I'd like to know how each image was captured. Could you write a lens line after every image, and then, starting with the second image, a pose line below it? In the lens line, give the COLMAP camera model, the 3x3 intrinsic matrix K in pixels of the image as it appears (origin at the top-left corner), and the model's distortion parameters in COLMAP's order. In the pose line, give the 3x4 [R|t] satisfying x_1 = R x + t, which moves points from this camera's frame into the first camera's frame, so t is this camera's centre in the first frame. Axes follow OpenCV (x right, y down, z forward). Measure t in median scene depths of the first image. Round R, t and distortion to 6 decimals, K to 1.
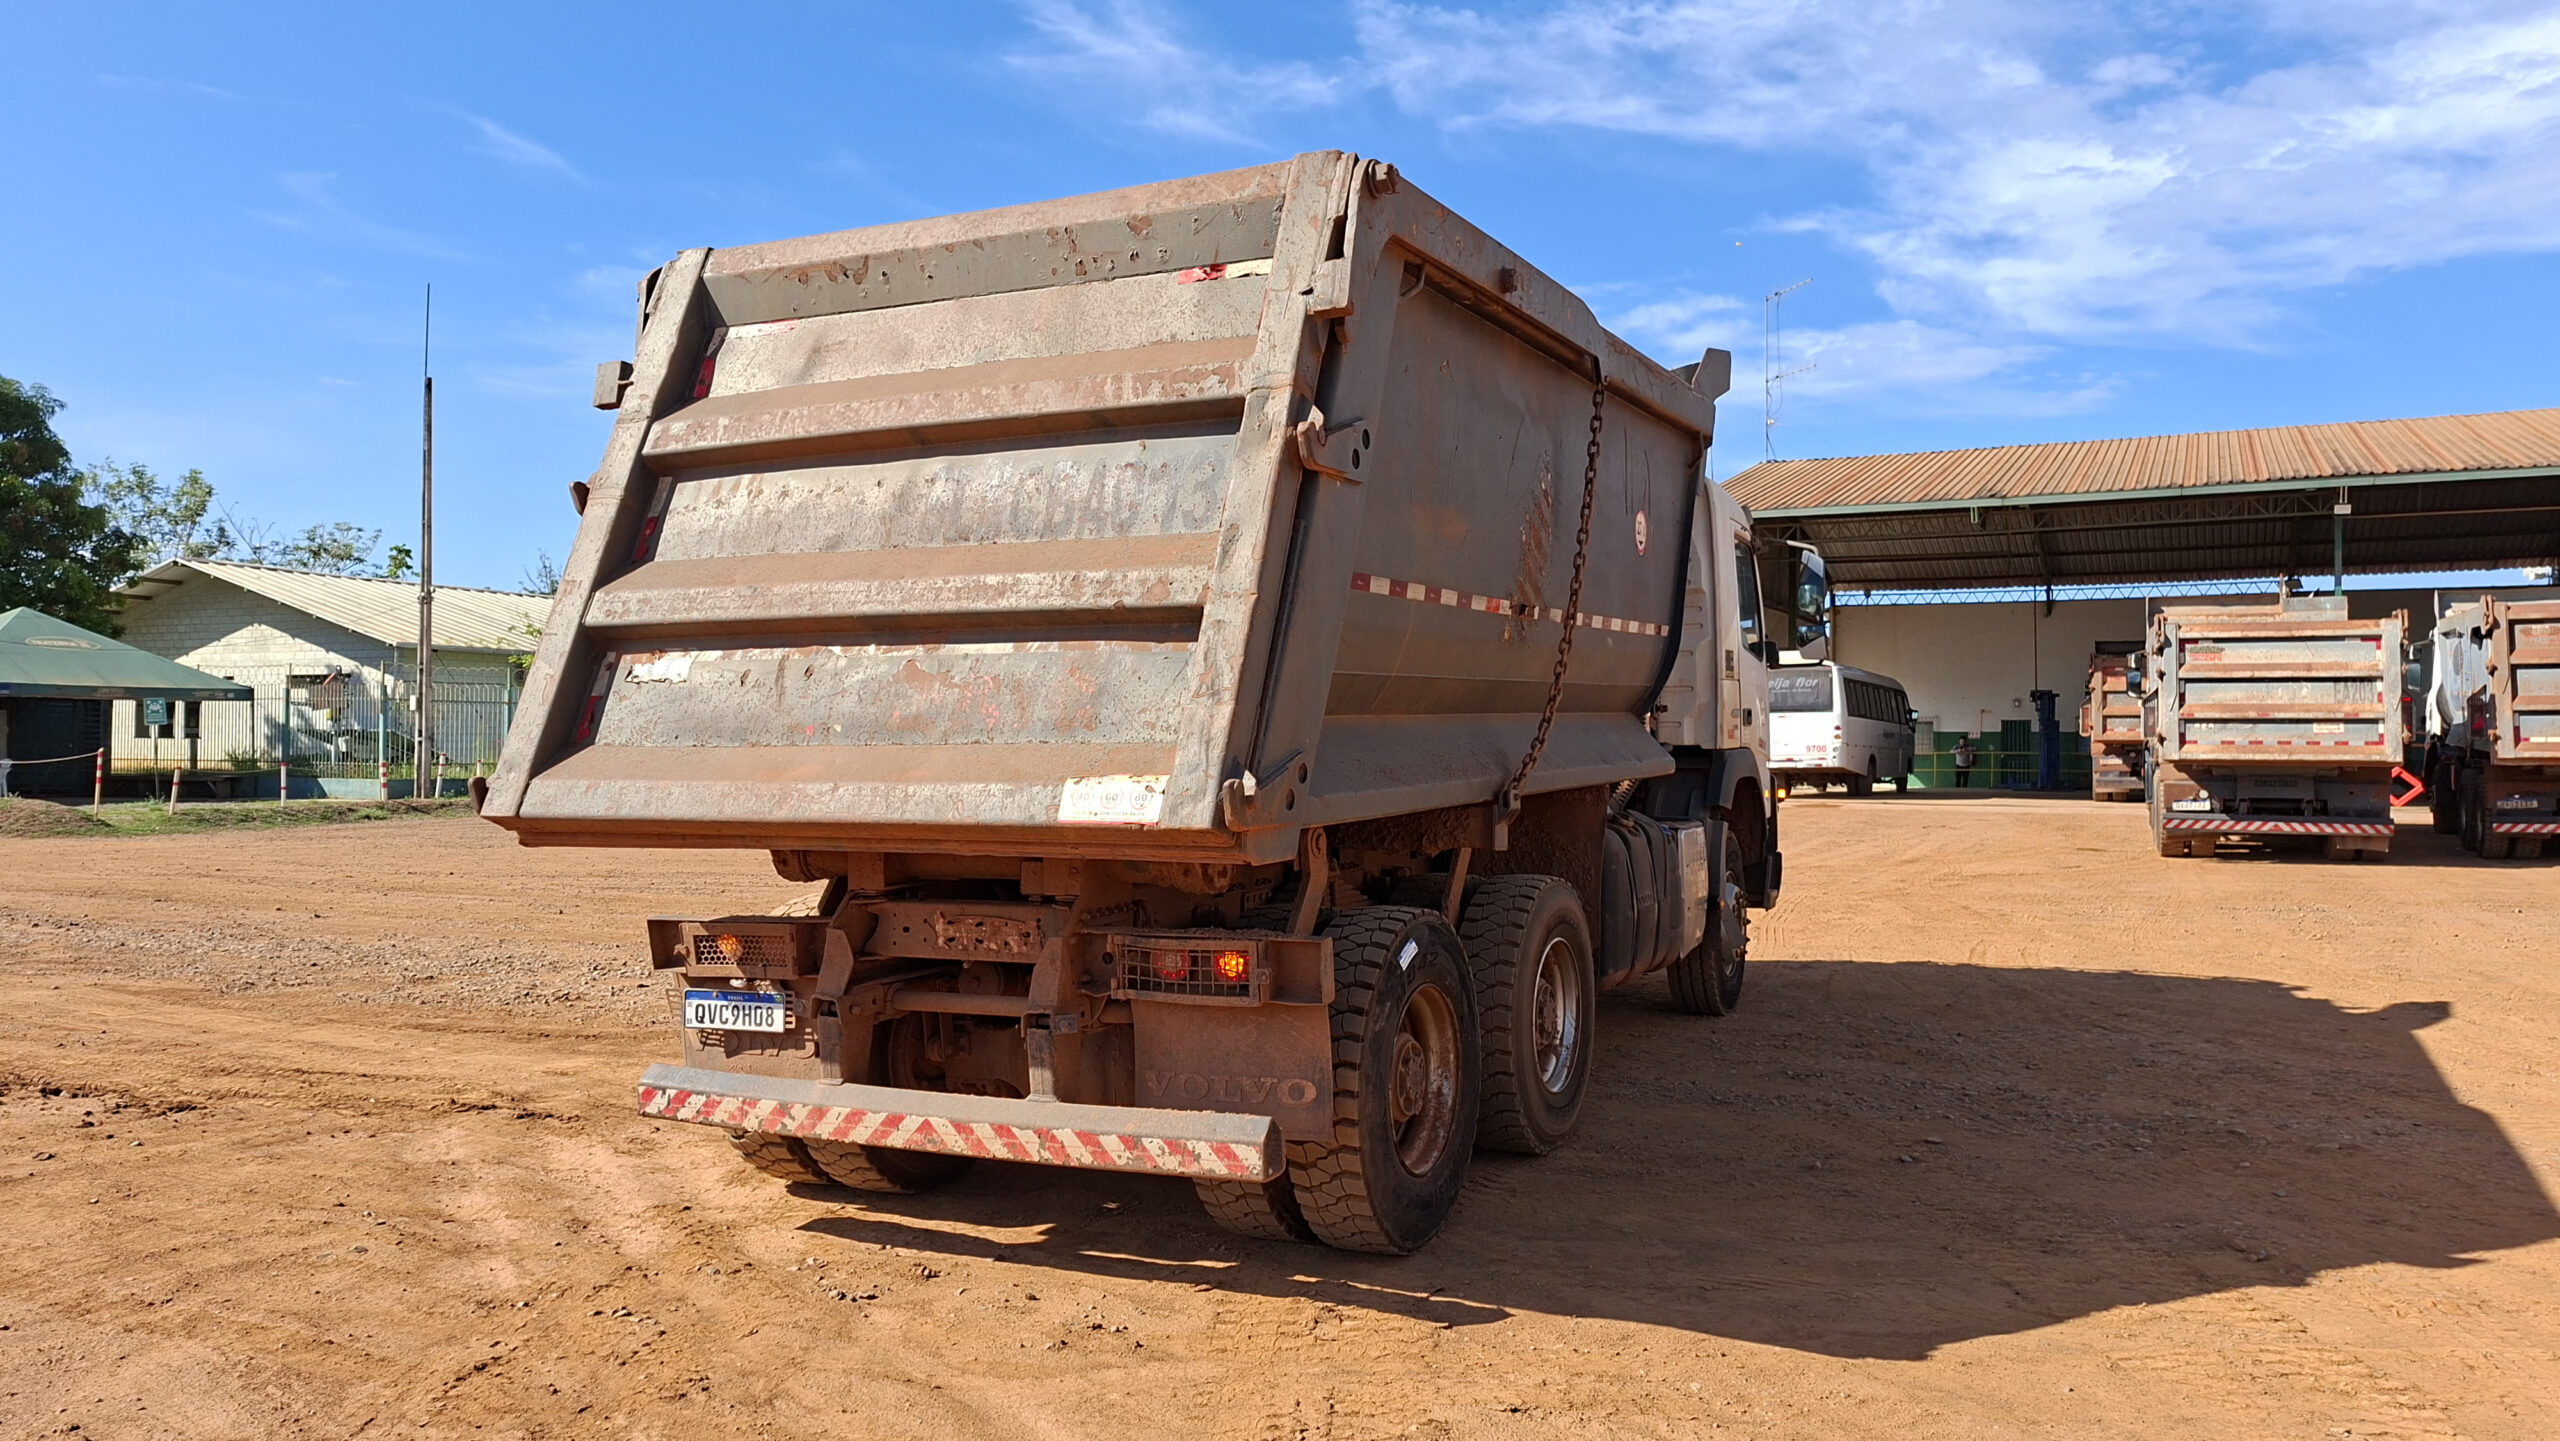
lens RADIAL K [[1837.9, 0, 1308.0], [0, 1837.9, 719.0], [0, 0, 1]] dist [0.006917, 0.001308]
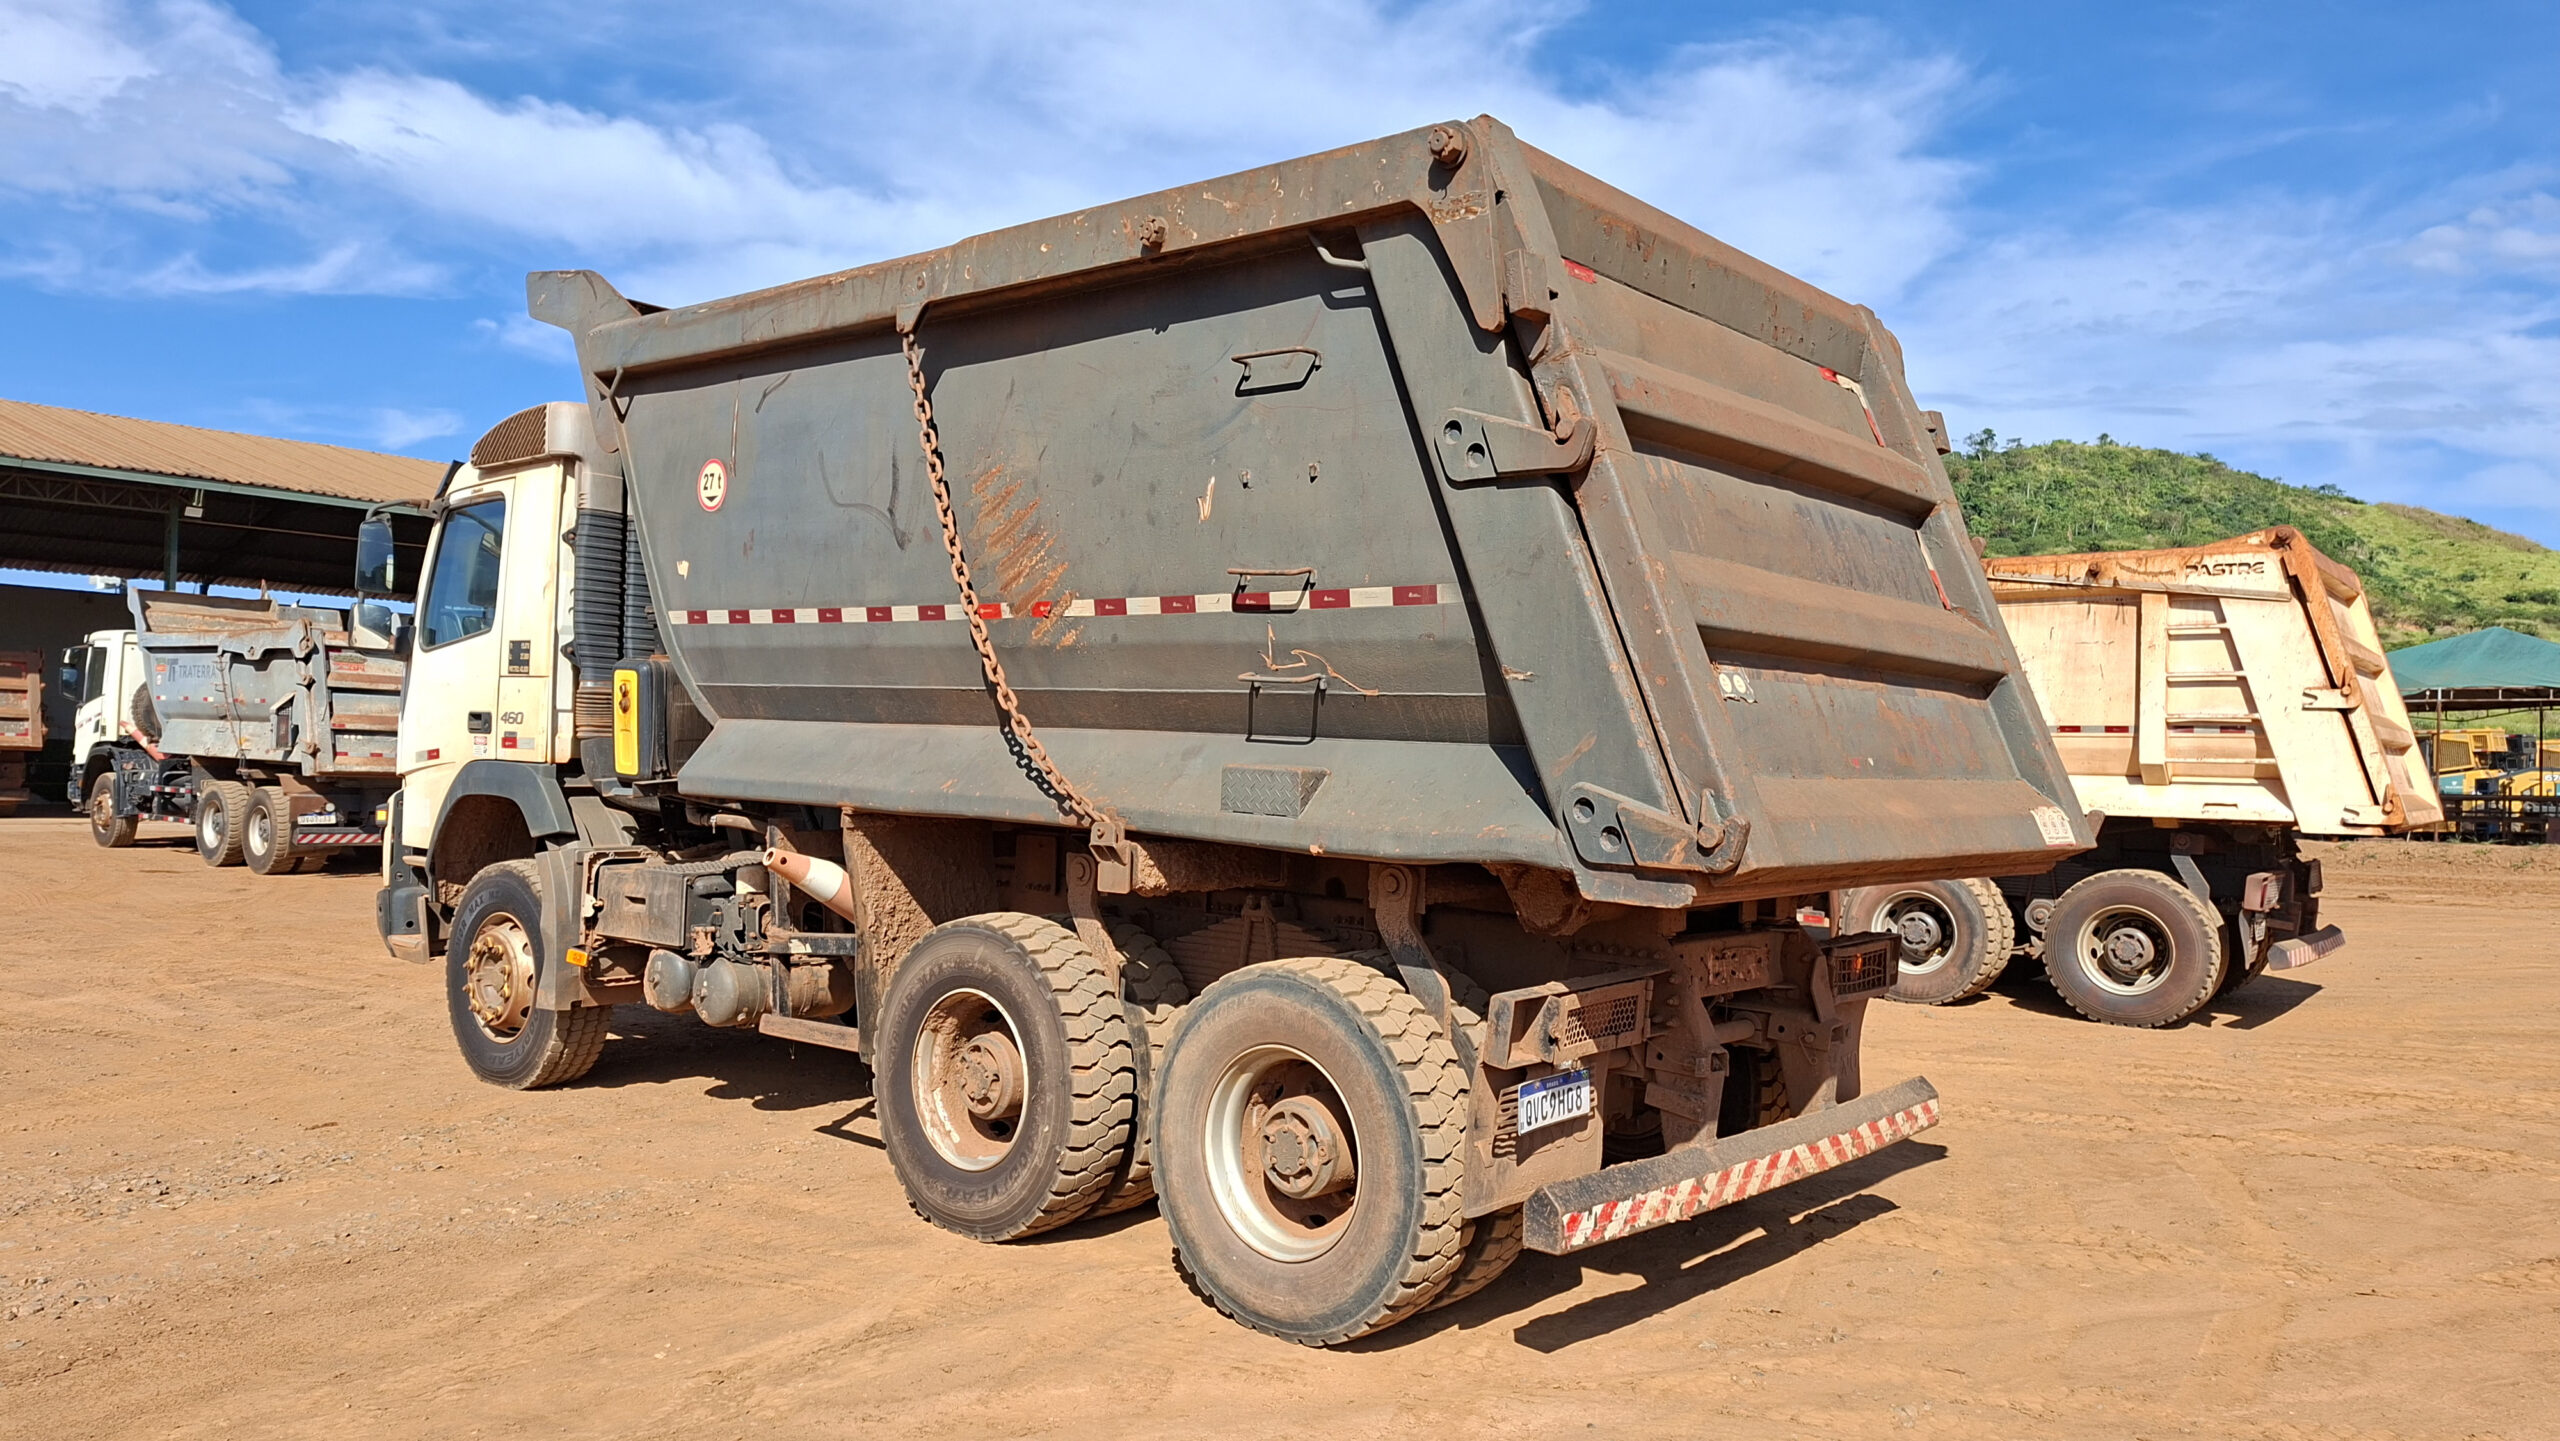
lens RADIAL K [[1837.9, 0, 1308.0], [0, 1837.9, 719.0], [0, 0, 1]] dist [0.006917, 0.001308]
pose [[0.263871, 0.036910, 0.963852, -0.316606], [-0.033778, 0.999008, -0.029009, 0.005239], [-0.963966, -0.024902, 0.264856, 0.252122]]
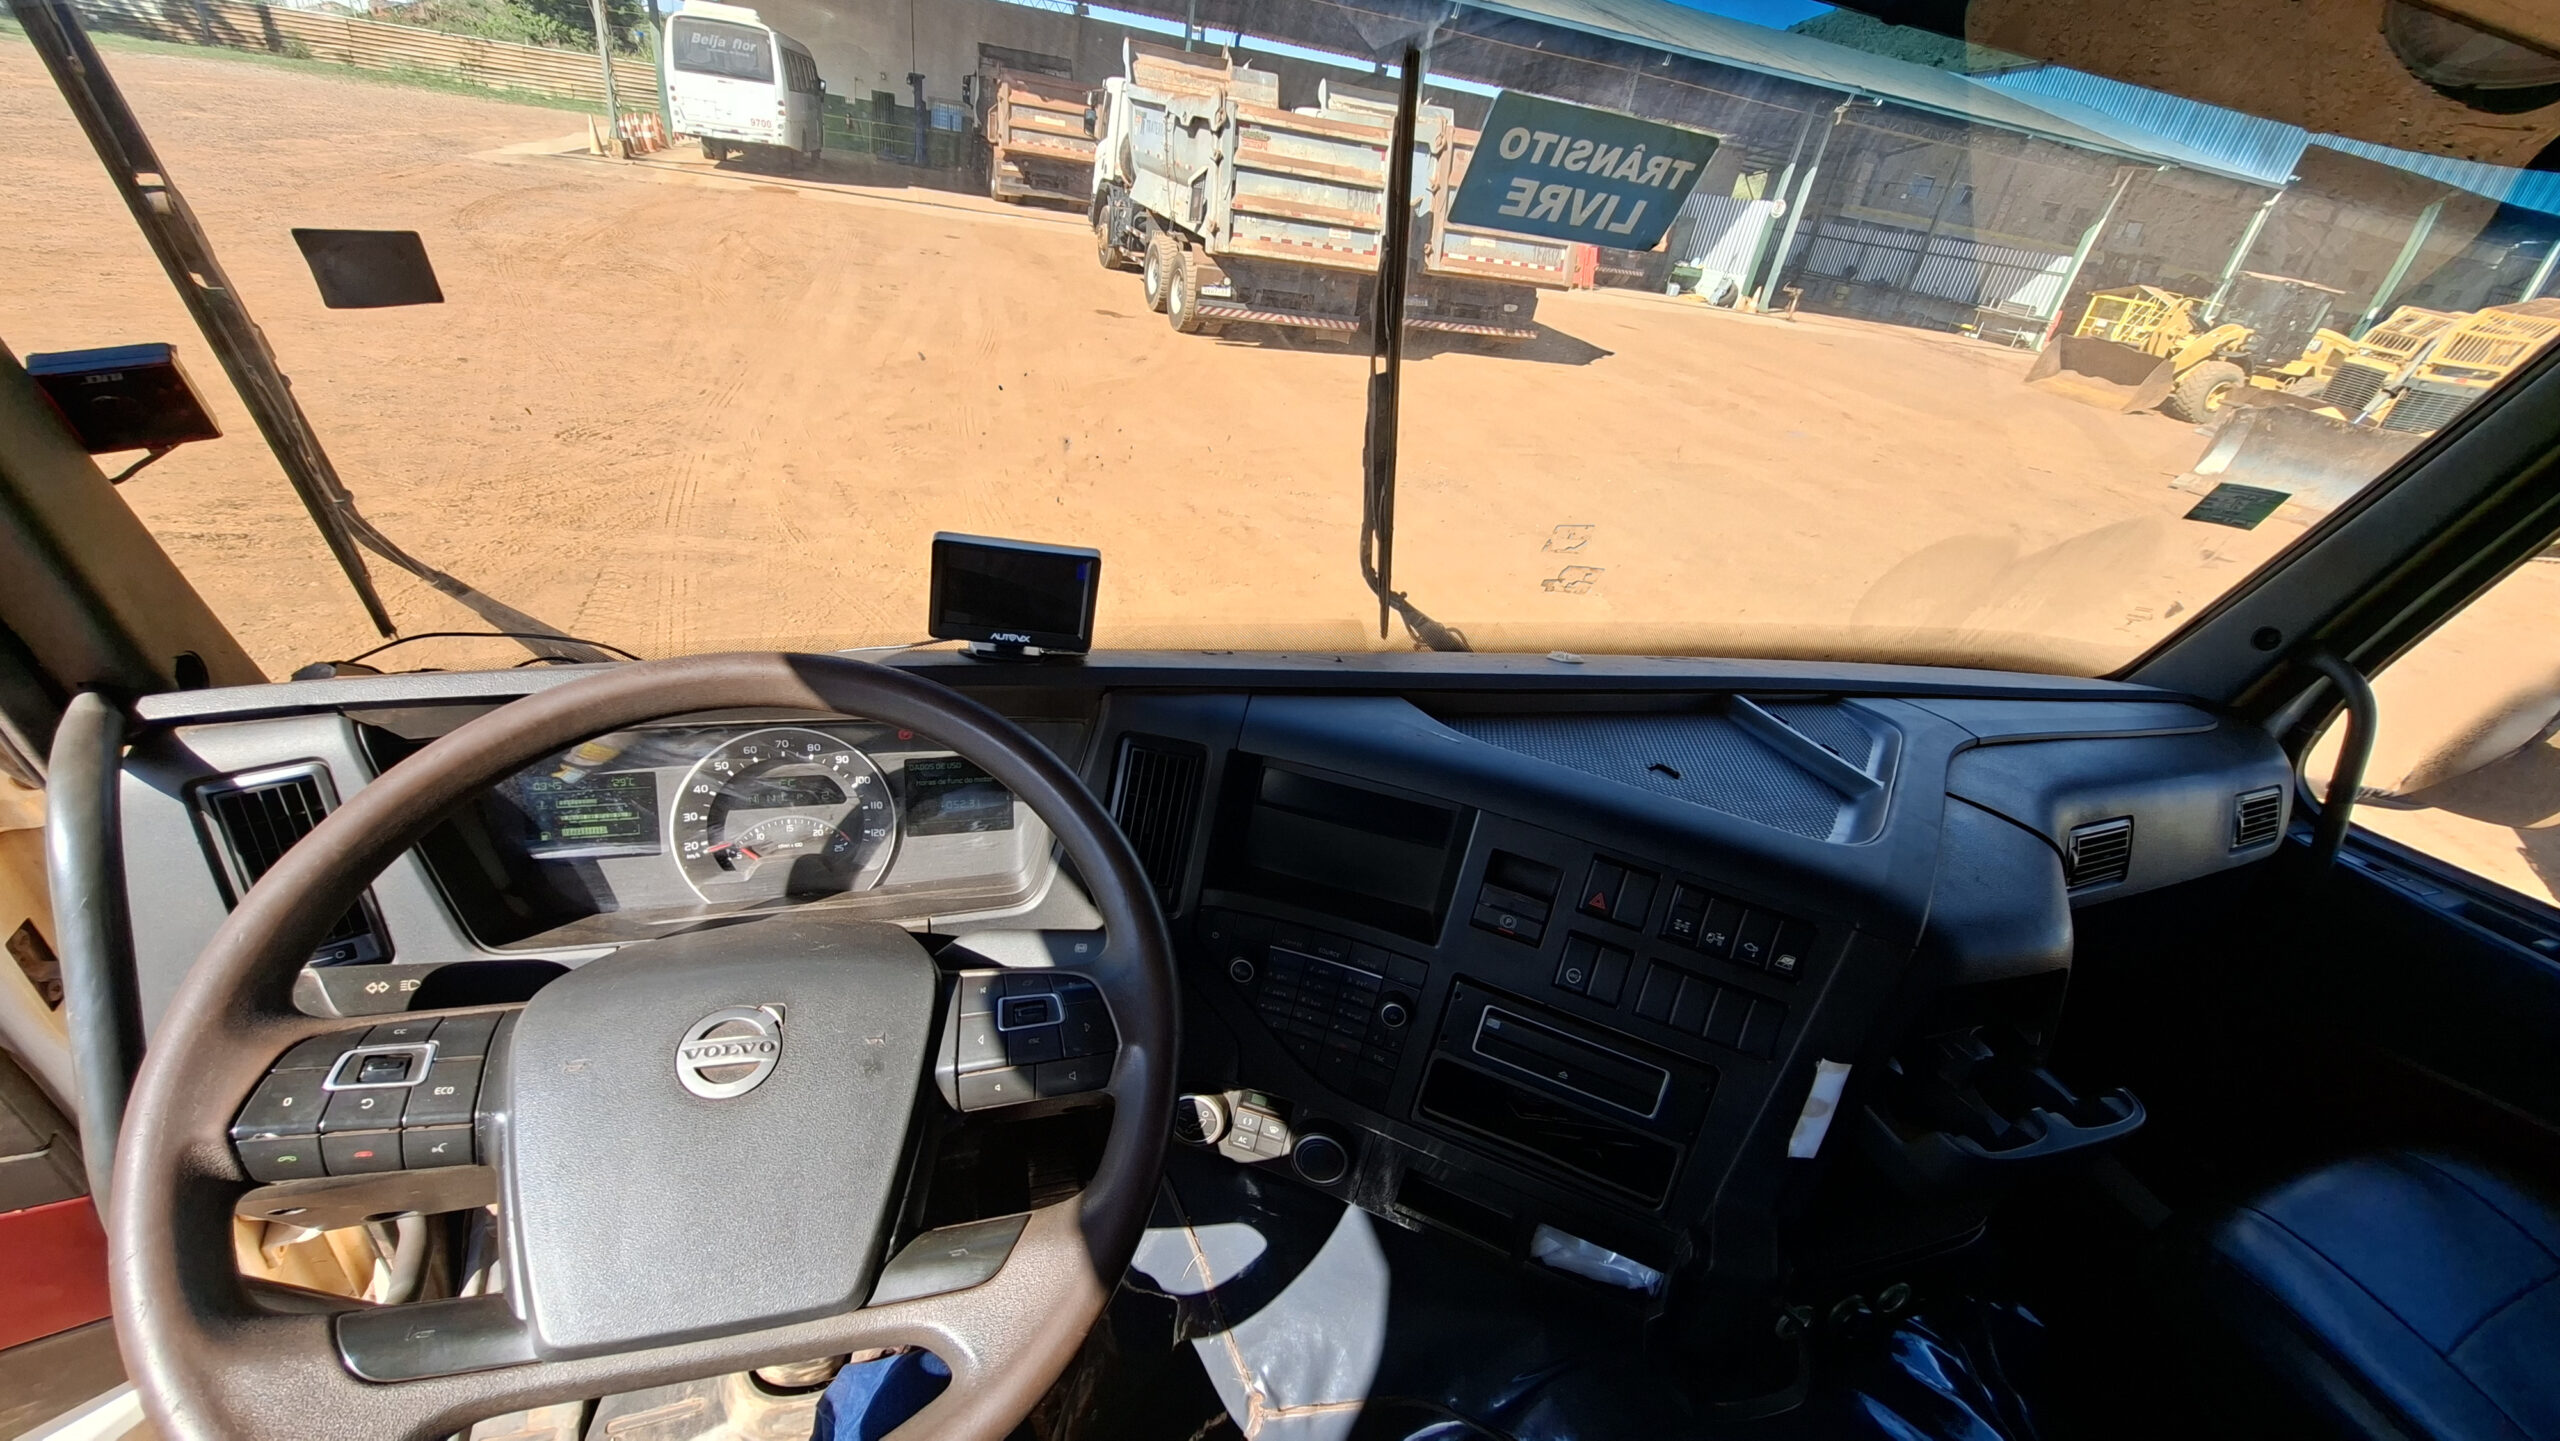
lens RADIAL K [[1039.2, 0, 1250.4], [0, 1039.2, 716.5], [0, 0, 1]] dist [-0.000823, -0.000073]
pose [[0.729471, -0.231653, 0.643591, 0.035704], [-0.157367, 0.858829, 0.487491, -0.041527], [-0.665664, -0.456891, 0.590036, 0.510274]]
